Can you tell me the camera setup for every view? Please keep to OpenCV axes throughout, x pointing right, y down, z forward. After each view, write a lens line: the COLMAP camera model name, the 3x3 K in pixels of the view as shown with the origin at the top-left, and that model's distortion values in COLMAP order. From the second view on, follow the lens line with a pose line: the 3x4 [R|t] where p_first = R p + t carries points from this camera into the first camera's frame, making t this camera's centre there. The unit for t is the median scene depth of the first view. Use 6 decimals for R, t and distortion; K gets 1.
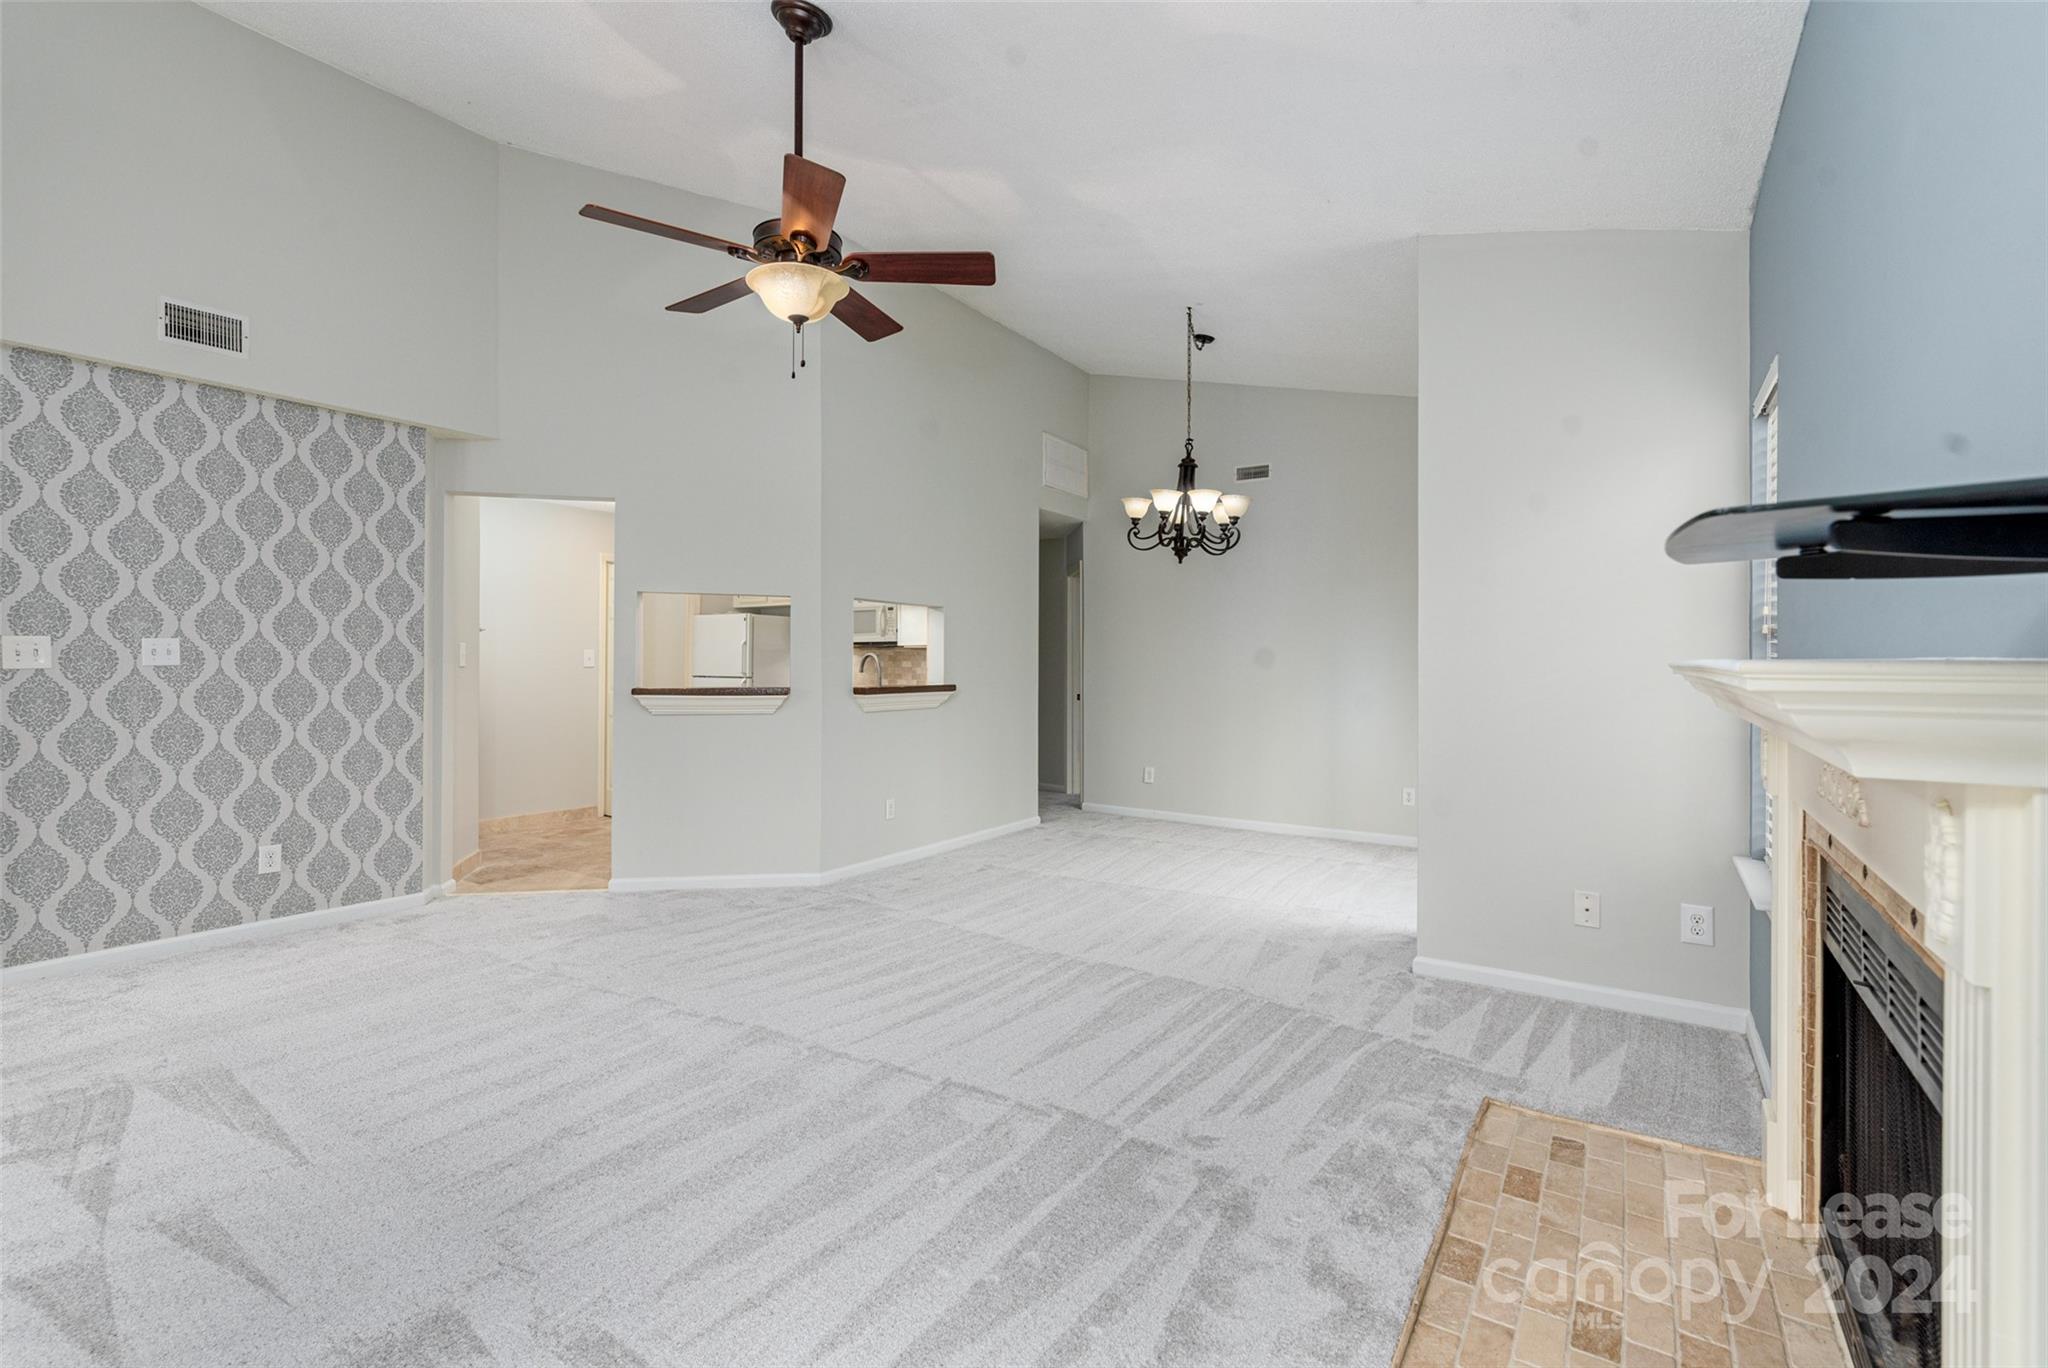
lens RADIAL K [[890.4, 0, 1009.9], [0, 890.4, 669.2], [0, 0, 1]] dist [-0.000703, 0.001028]
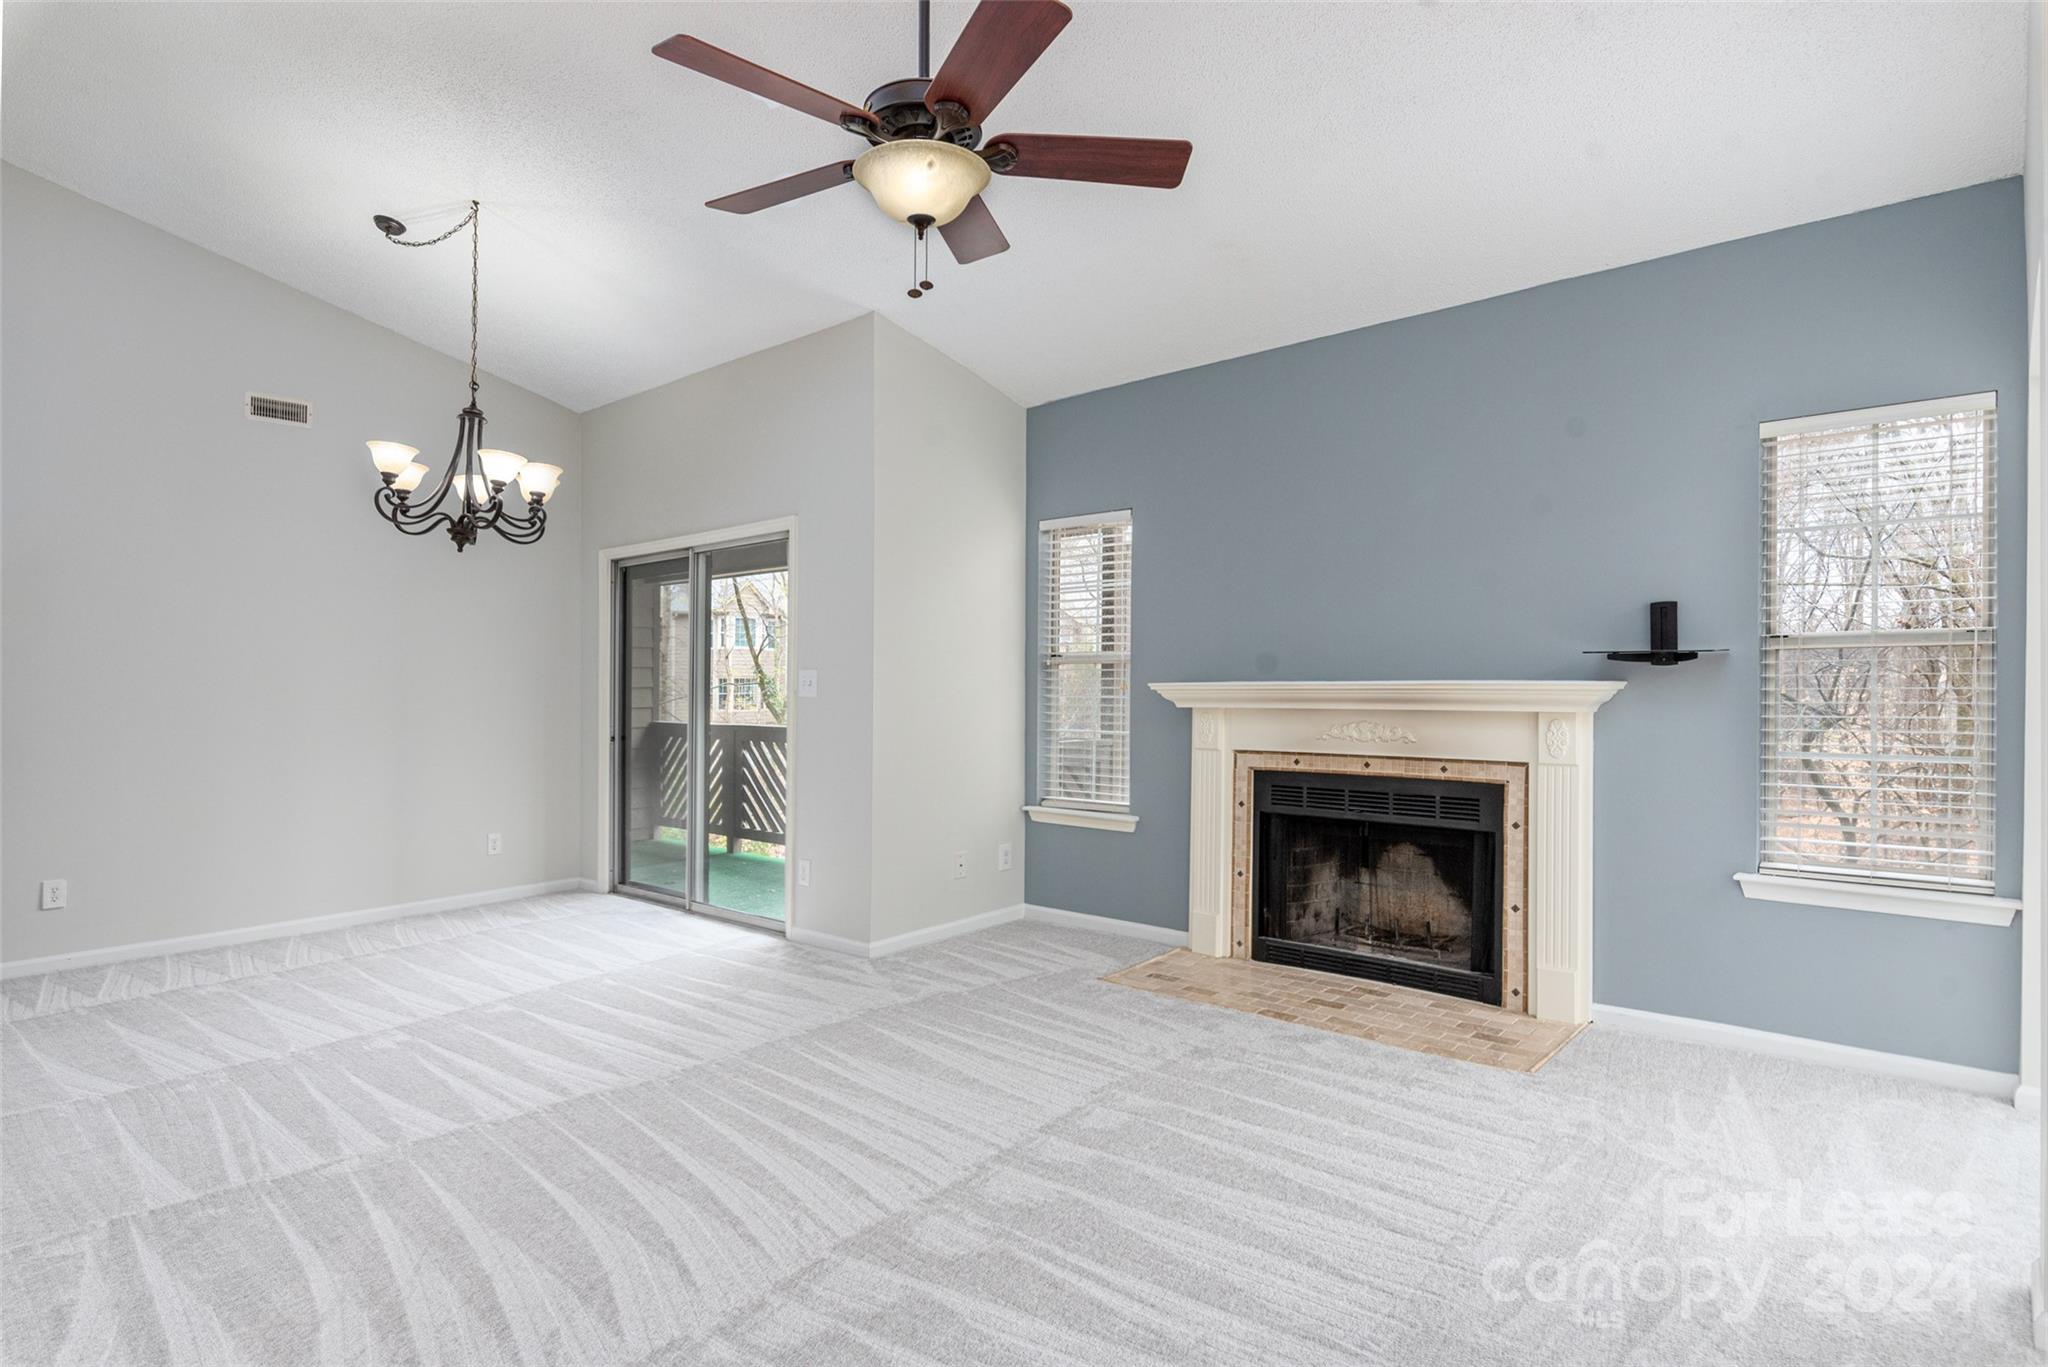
lens RADIAL K [[1095.7, 0, 1018.3], [0, 1095.7, 642.0], [0, 0, 1]] dist [0.003391, -0.004496]
pose [[0.103773, 0.035843, 0.993955, -1.052707], [0.012934, 0.999217, -0.037384, -0.004251], [-0.994517, 0.016735, 0.103228, 0.767205]]
